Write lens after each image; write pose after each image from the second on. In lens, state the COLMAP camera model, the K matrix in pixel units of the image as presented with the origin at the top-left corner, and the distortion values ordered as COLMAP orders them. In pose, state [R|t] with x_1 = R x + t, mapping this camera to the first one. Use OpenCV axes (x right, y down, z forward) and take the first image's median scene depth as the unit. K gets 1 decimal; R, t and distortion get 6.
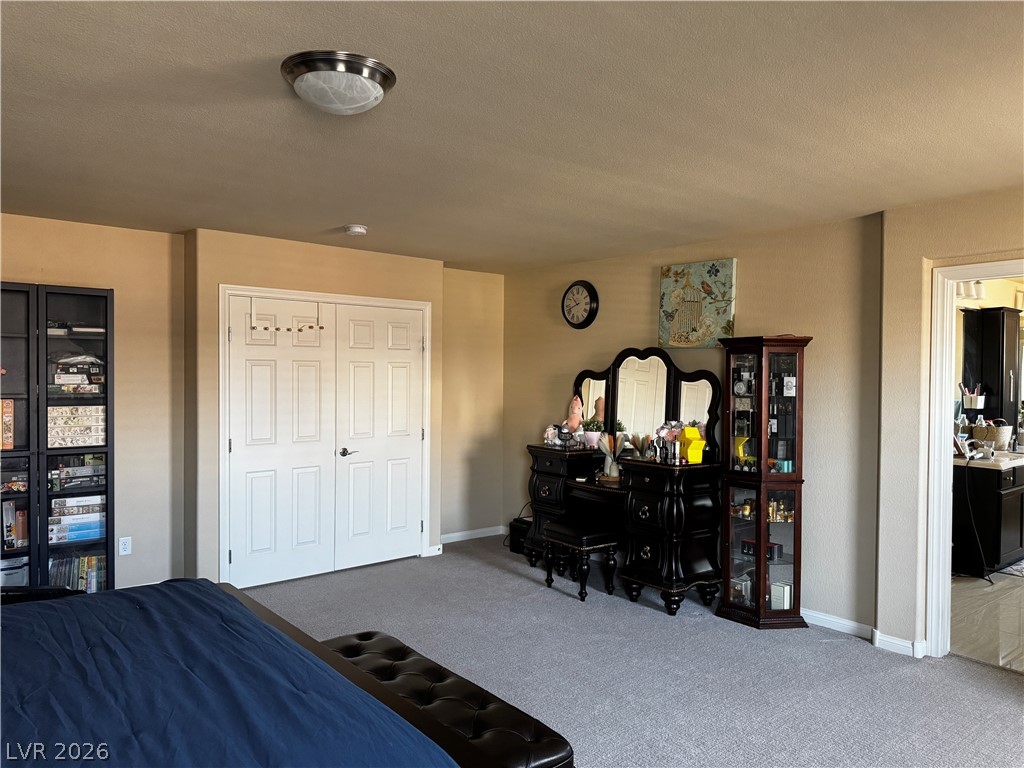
lens RADIAL K [[726.6, 0, 512.2], [0, 726.6, 387.7], [0, 0, 1]] dist [0.007836, 0.001811]
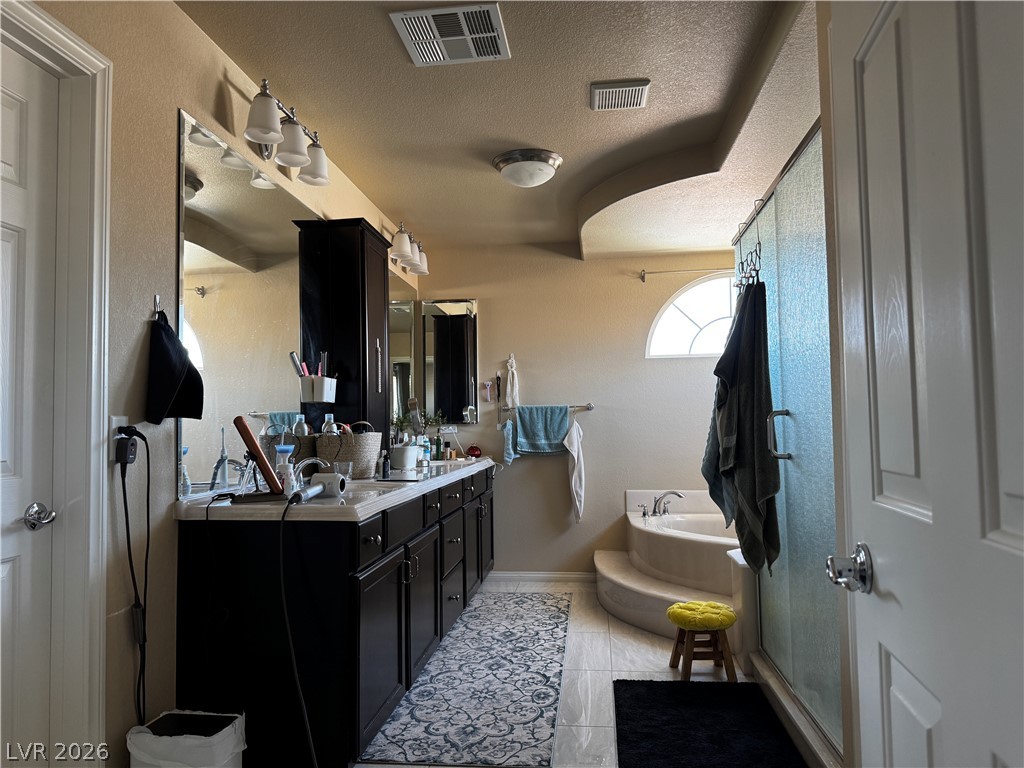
lens RADIAL K [[726.6, 0, 510.6], [0, 726.6, 386.8], [0, 0, 1]] dist [0.007836, 0.001811]
pose [[0.720118, 0.012958, 0.693730, 0.379241], [0.041678, 0.997212, -0.061891, 0.056160], [-0.692598, 0.073482, 0.717571, 0.542554]]
